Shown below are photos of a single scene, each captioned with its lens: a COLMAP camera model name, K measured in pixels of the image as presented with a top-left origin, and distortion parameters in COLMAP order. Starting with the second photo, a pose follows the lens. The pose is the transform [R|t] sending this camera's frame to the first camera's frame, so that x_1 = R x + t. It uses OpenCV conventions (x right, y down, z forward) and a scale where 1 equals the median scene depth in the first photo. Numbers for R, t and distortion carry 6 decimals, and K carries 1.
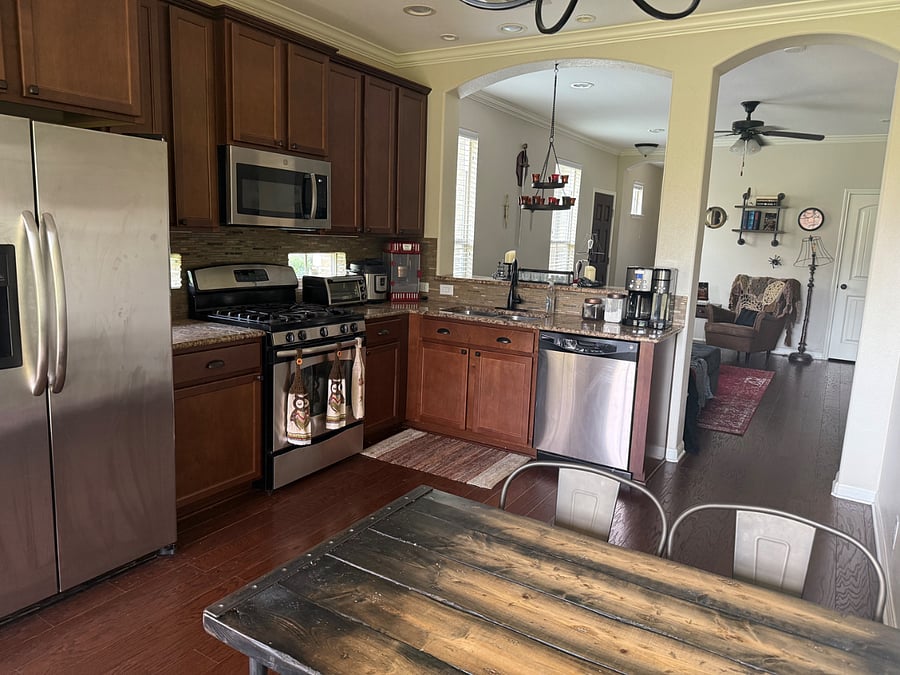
lens RADIAL K [[624.8, 0, 450.0], [0, 624.8, 337.5], [0, 0, 1]] dist [0.143033, -0.228484]
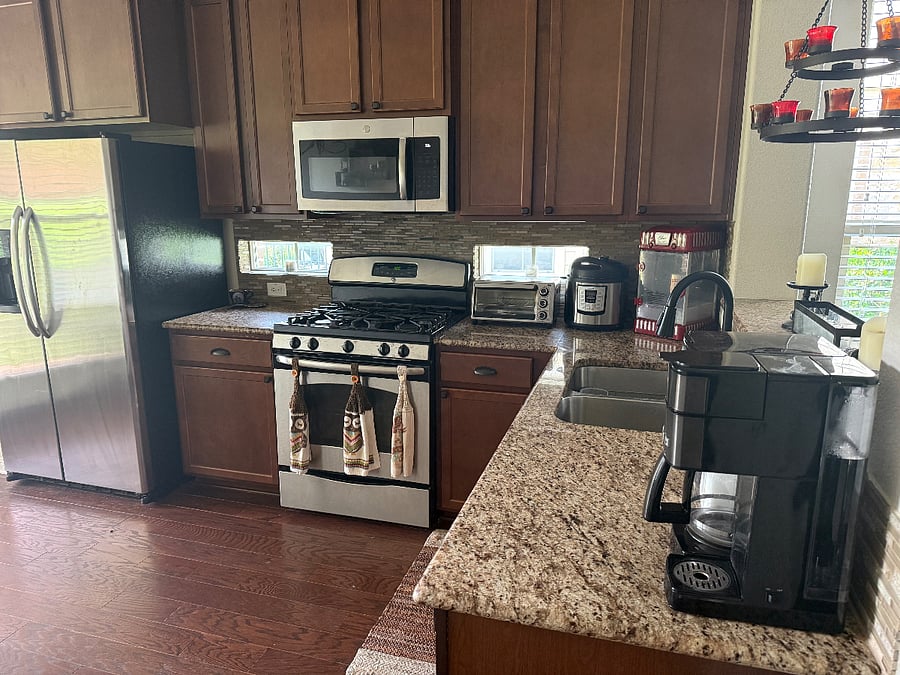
lens RADIAL K [[624.8, 0, 450.0], [0, 624.8, 337.5], [0, 0, 1]] dist [0.143033, -0.228484]
pose [[0.253738, 0.167796, -0.952608, 0.504686], [-0.150248, 0.979722, 0.132552, -0.125986], [0.955533, 0.109494, 0.273803, 0.811153]]
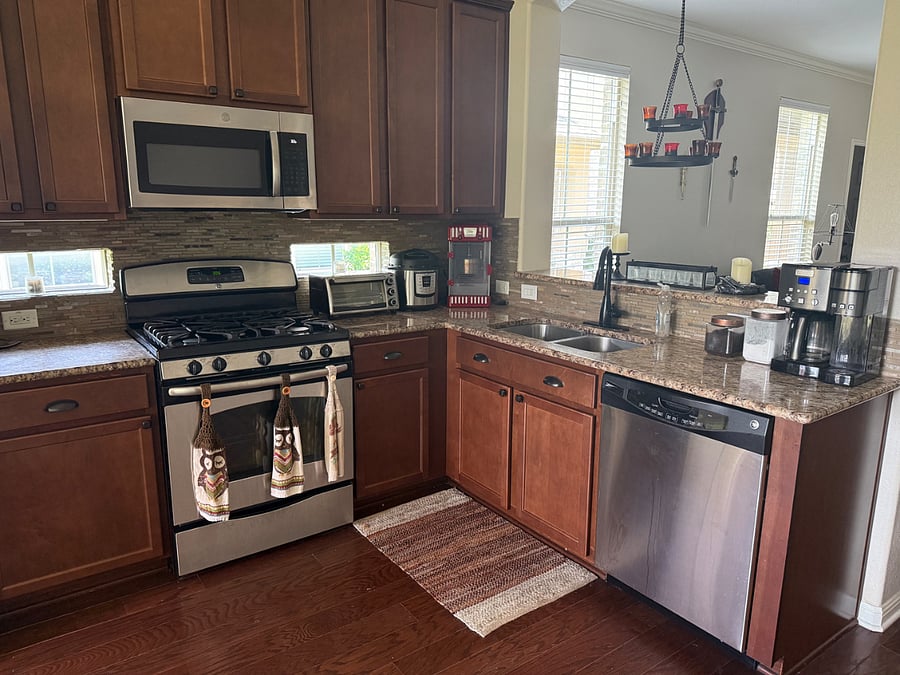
lens RADIAL K [[624.8, 0, 450.0], [0, 624.8, 337.5], [0, 0, 1]] dist [0.143033, -0.228484]
pose [[0.919791, 0.046282, -0.389671, 0.231901], [-0.036105, 0.998790, 0.033406, -0.056237], [0.390745, -0.016657, 0.920348, 0.391141]]
